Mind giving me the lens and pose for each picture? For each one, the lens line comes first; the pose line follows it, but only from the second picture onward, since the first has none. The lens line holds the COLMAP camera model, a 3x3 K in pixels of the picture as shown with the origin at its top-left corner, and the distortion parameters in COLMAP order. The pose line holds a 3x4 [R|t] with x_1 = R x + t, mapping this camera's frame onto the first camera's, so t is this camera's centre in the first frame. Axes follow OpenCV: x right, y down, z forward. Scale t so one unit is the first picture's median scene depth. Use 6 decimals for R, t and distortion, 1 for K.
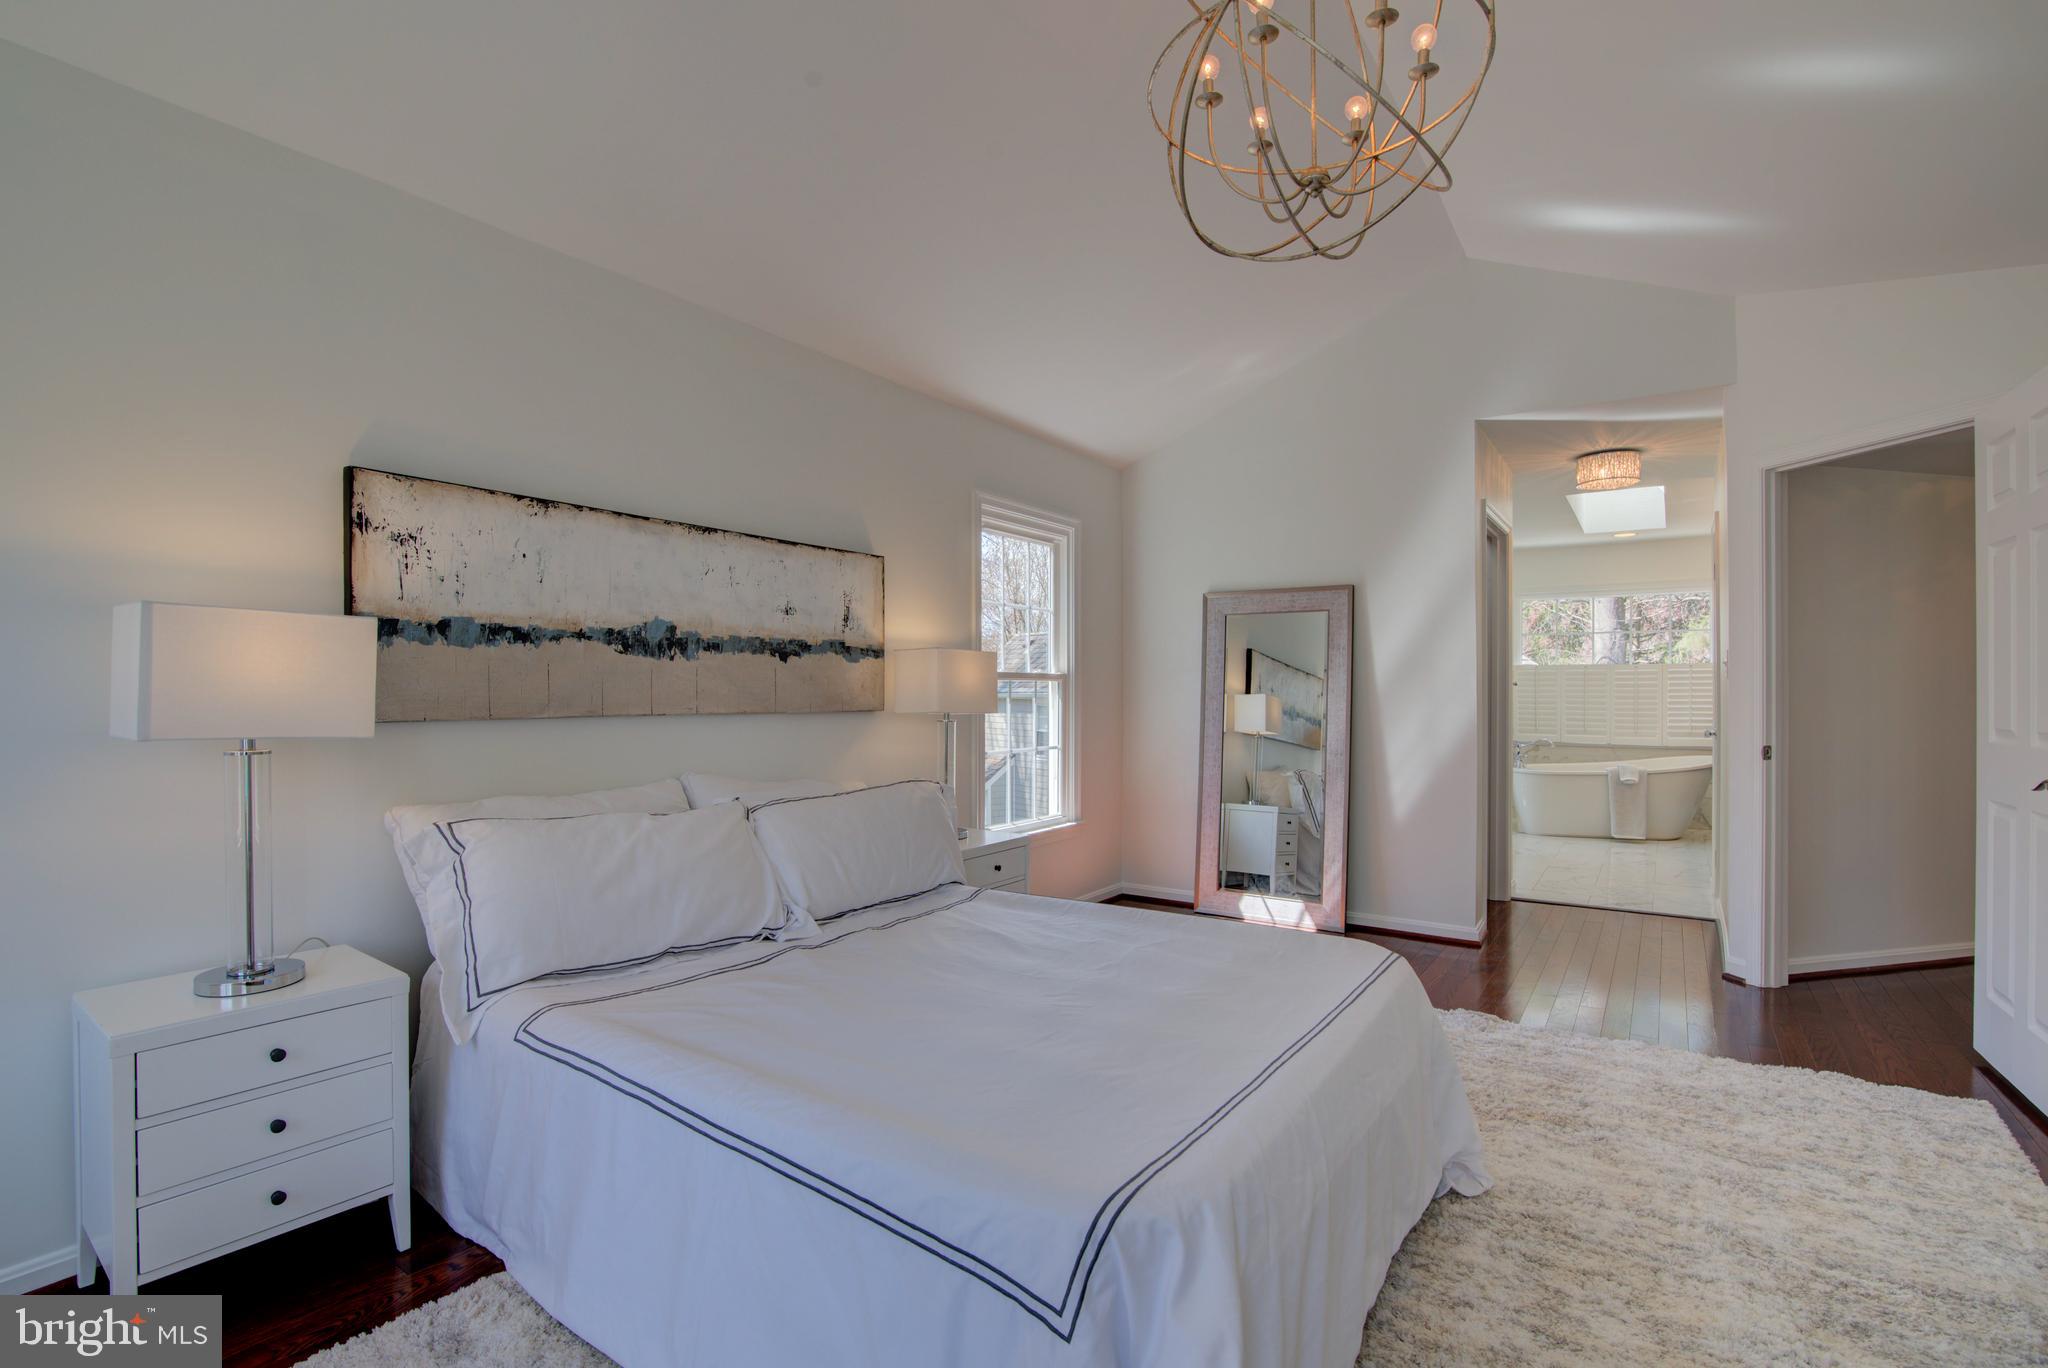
lens RADIAL K [[933.2, 0, 1020.3], [0, 933.2, 689.2], [0, 0, 1]] dist [-0.018404, 0.000732]
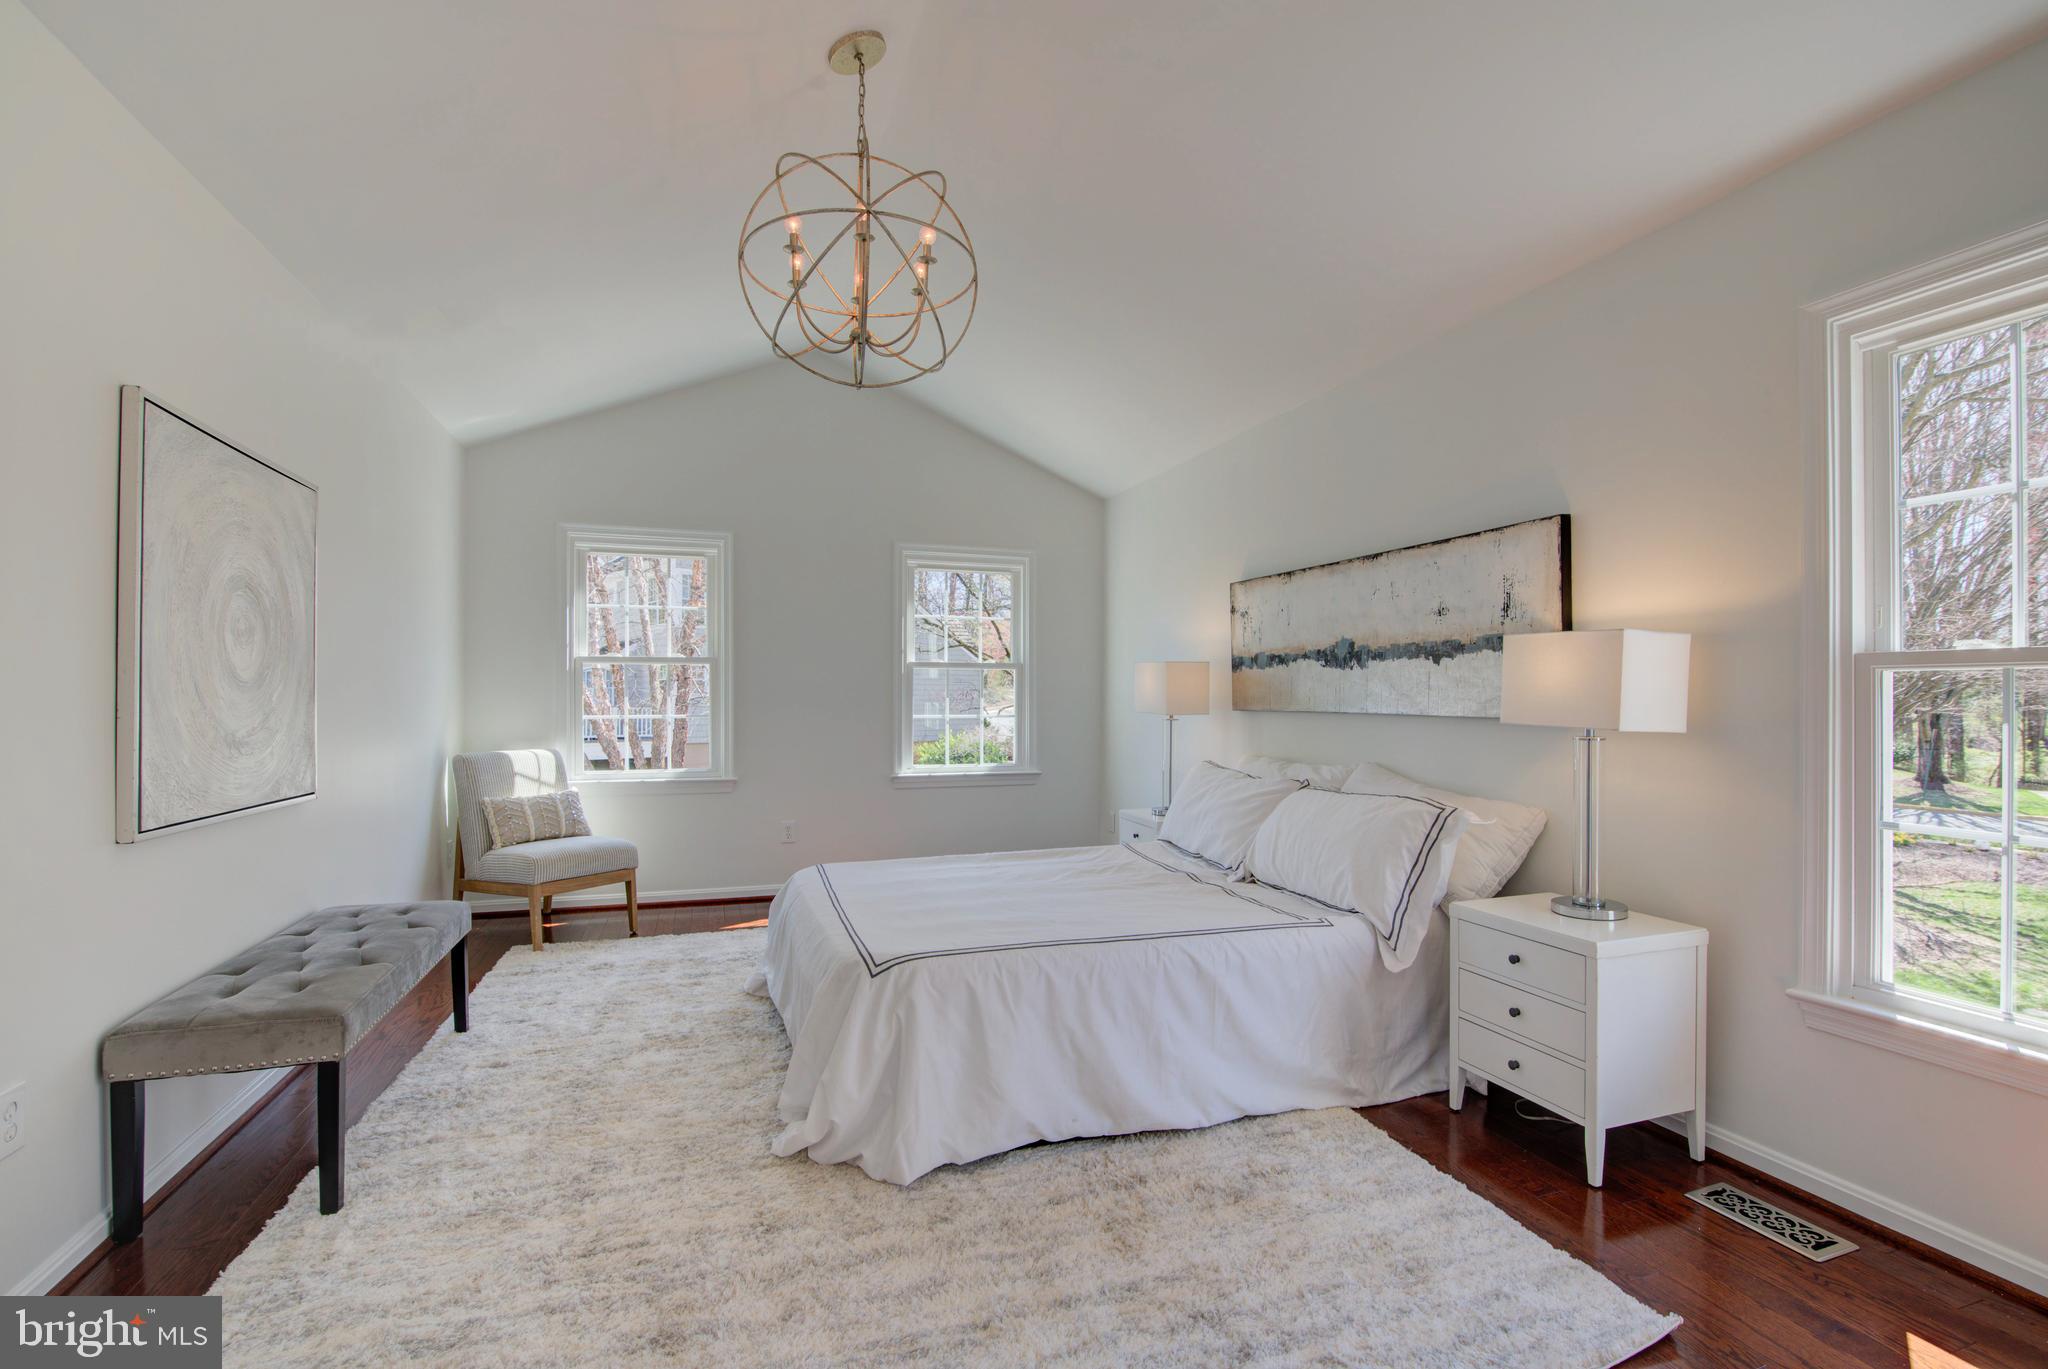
lens RADIAL K [[933.2, 0, 1026.1], [0, 933.2, 689.6], [0, 0, 1]] dist [-0.018404, 0.000732]
pose [[-0.577579, -0.008534, -0.816290, 0.900070], [-0.001463, 0.999955, -0.009419, 0.008417], [0.816333, -0.004246, -0.577565, 1.361393]]
